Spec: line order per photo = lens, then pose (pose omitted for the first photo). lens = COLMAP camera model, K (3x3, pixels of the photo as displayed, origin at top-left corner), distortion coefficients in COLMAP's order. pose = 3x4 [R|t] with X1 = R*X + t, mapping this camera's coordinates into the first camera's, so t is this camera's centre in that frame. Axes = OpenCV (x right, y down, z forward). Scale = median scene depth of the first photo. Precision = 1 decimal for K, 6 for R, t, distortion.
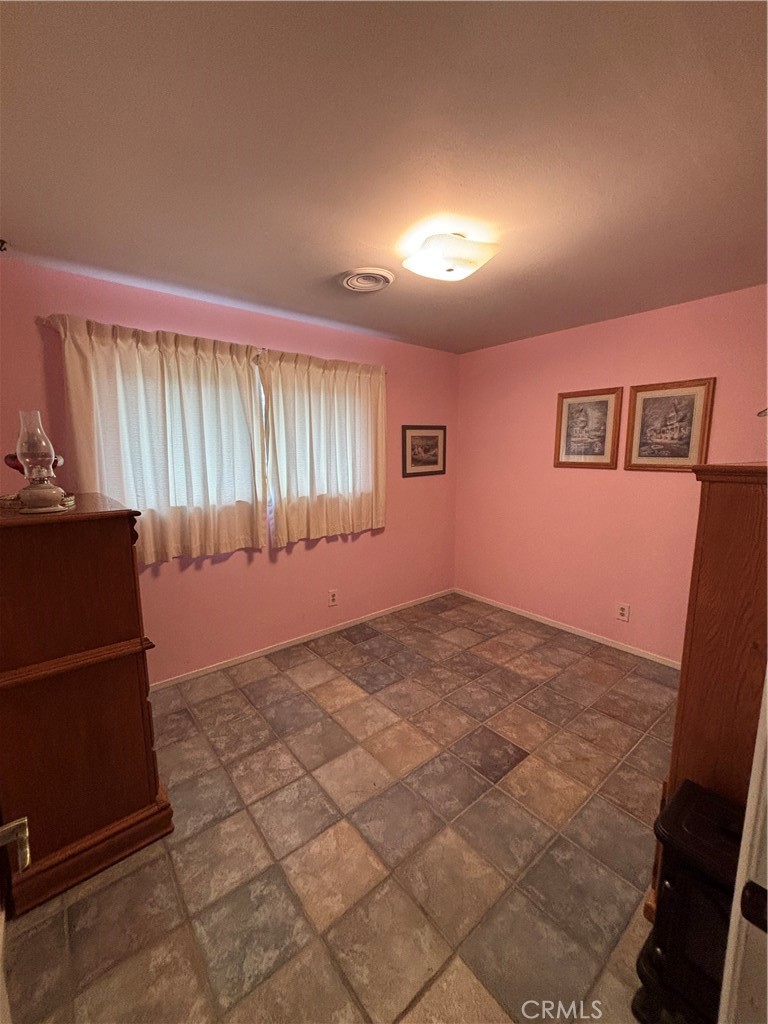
lens RADIAL K [[416.7, 0, 401.2], [0, 416.7, 517.9], [0, 0, 1]] dist [-0.000567, 0.001360]
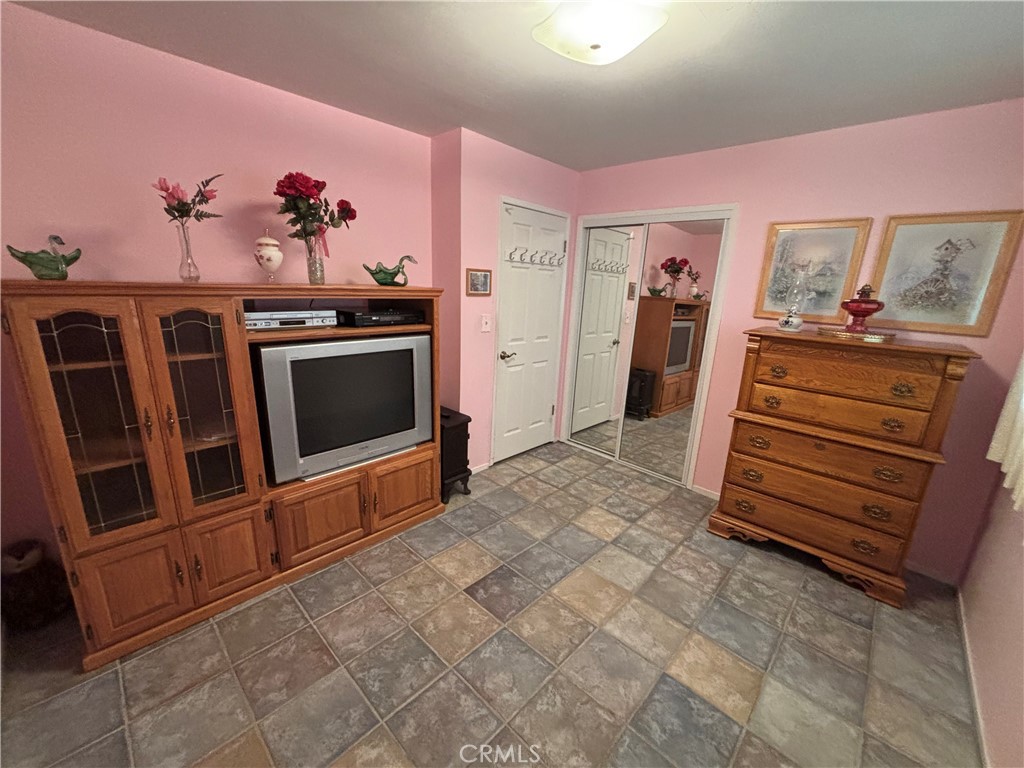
lens RADIAL K [[416.7, 0, 514.0], [0, 416.7, 384.8], [0, 0, 1]] dist [-0.000567, 0.001360]
pose [[-0.995376, -0.020428, -0.093855, 0.250439], [-0.055573, 0.919452, 0.389254, -0.251116], [0.078343, 0.392670, -0.916336, 1.498877]]
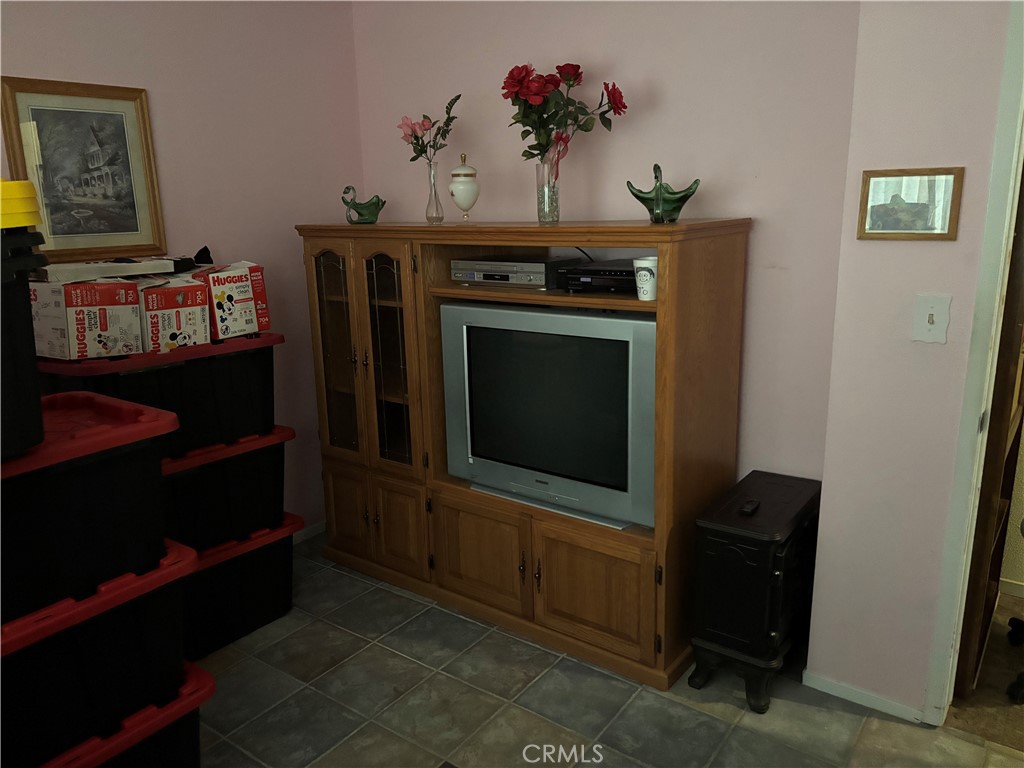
lens RADIAL K [[774.7, 0, 502.0], [0, 774.7, 379.3], [0, 0, 1]] dist [0.045524, -0.004361]
pose [[-0.209978, -0.229253, 0.950449, -0.522030], [0.171333, 0.948450, 0.266623, -0.174915], [-0.962577, 0.218828, -0.159875, 0.847821]]
